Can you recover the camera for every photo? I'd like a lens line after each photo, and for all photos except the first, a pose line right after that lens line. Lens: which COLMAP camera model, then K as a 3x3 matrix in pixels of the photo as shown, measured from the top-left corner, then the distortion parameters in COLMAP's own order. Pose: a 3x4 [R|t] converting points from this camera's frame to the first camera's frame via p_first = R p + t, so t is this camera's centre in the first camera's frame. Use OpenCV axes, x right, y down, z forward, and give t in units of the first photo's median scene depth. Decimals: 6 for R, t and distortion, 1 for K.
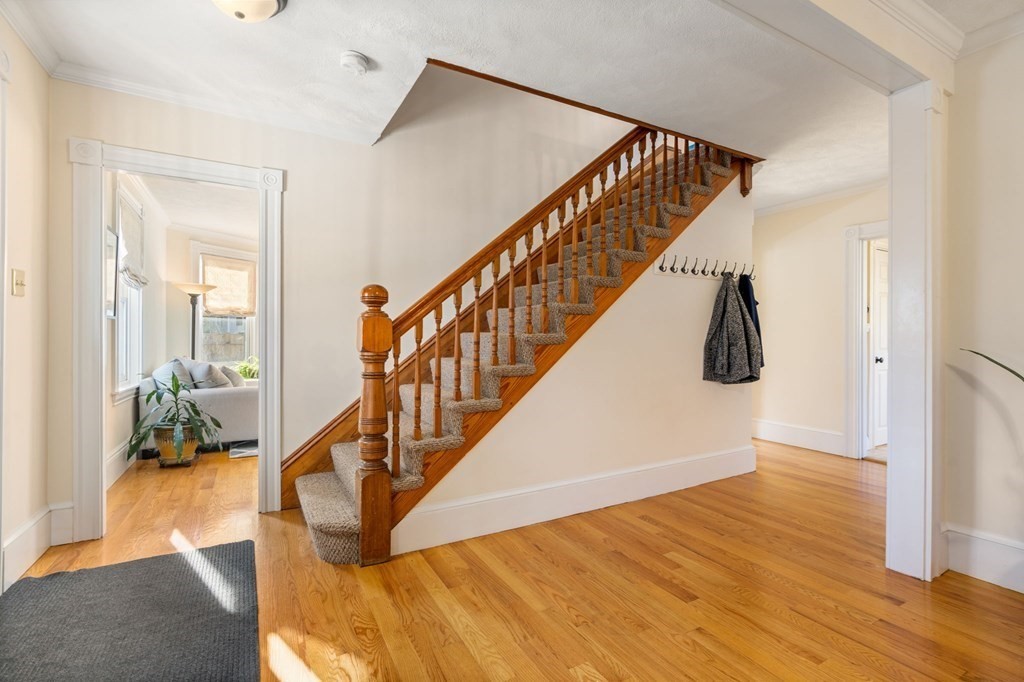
lens RADIAL K [[460.1, 0, 512.0], [0, 460.1, 341.0], [0, 0, 1]] dist [-0.002774, 0.000577]
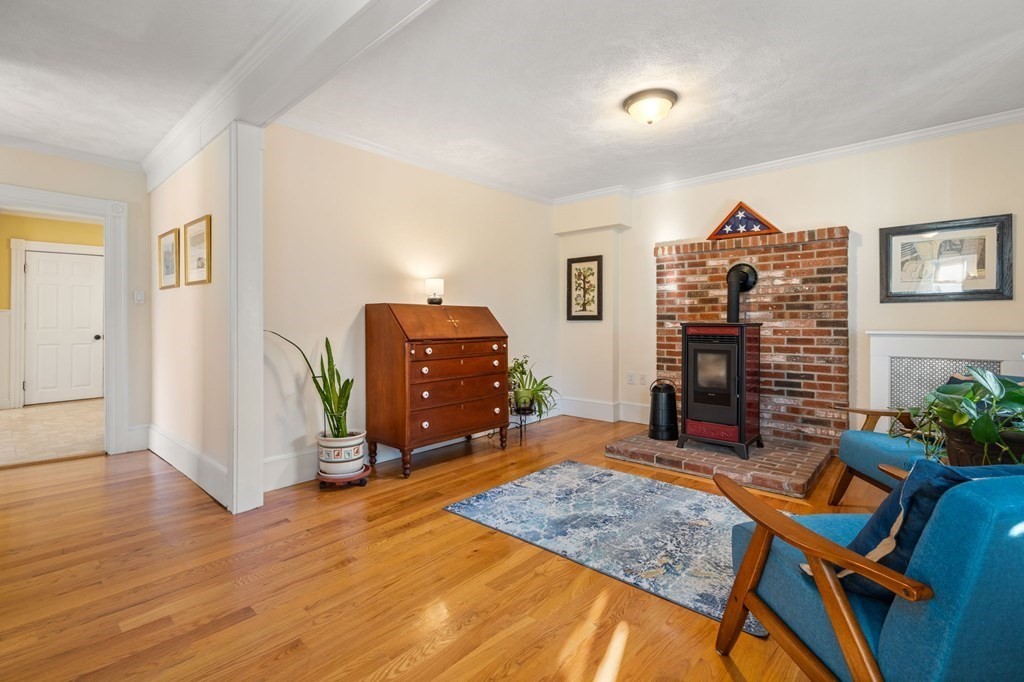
lens RADIAL K [[472.3, 0, 507.0], [0, 472.3, 328.2], [0, 0, 1]] dist [-0.001322, -0.000007]
pose [[-0.319764, -0.010133, 0.947443, -0.511645], [0.000739, 0.999940, 0.010944, -0.001916], [-0.947497, 0.004200, -0.319738, 0.652991]]
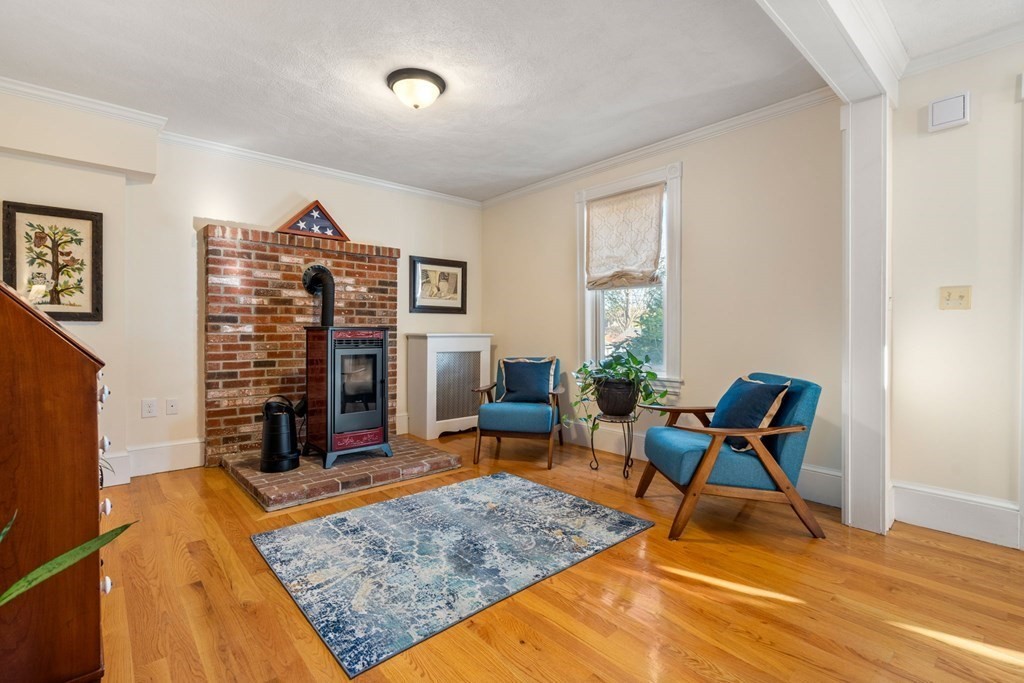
lens RADIAL K [[469.6, 0, 512.0], [0, 469.6, 341.5], [0, 0, 1]] dist [-0.001745, 0.000054]
pose [[-0.976218, 0.003864, -0.216759, 0.537974], [-0.001421, 0.999706, 0.024219, 0.007725], [0.216789, 0.023951, -0.975925, 1.047008]]
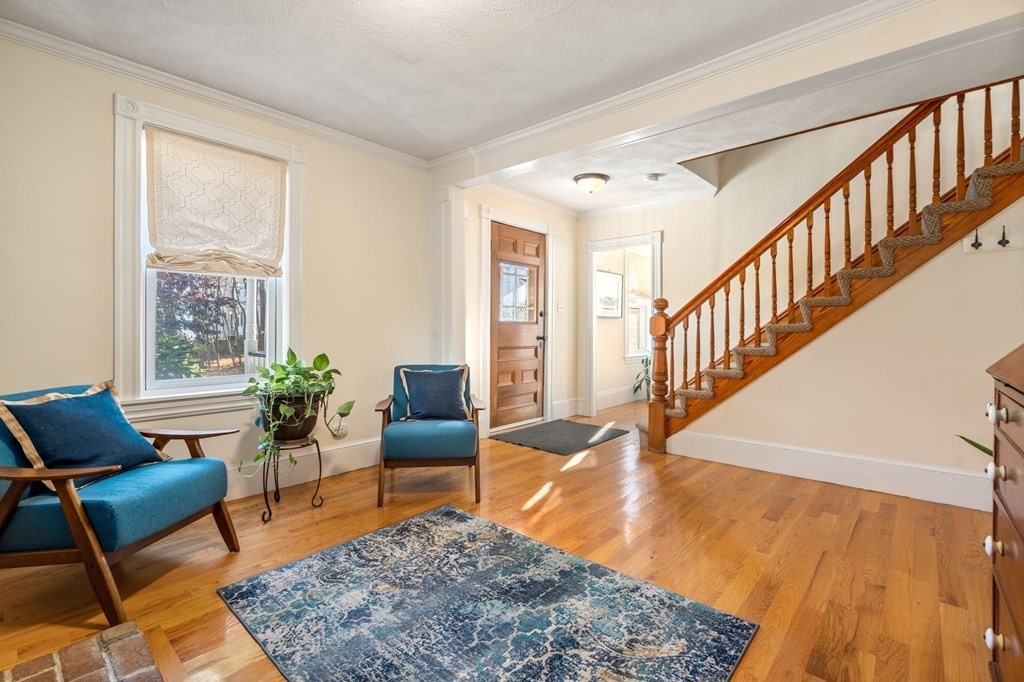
lens RADIAL K [[461.6, 0, 500.4], [0, 461.6, 328.2], [0, 0, 1]] dist [-0.000633, -0.000143]
pose [[0.316567, -0.000646, -0.948570, 1.144179], [-0.002485, 0.999996, -0.001510, -0.000464], [0.948567, 0.002835, 0.316564, -0.149998]]
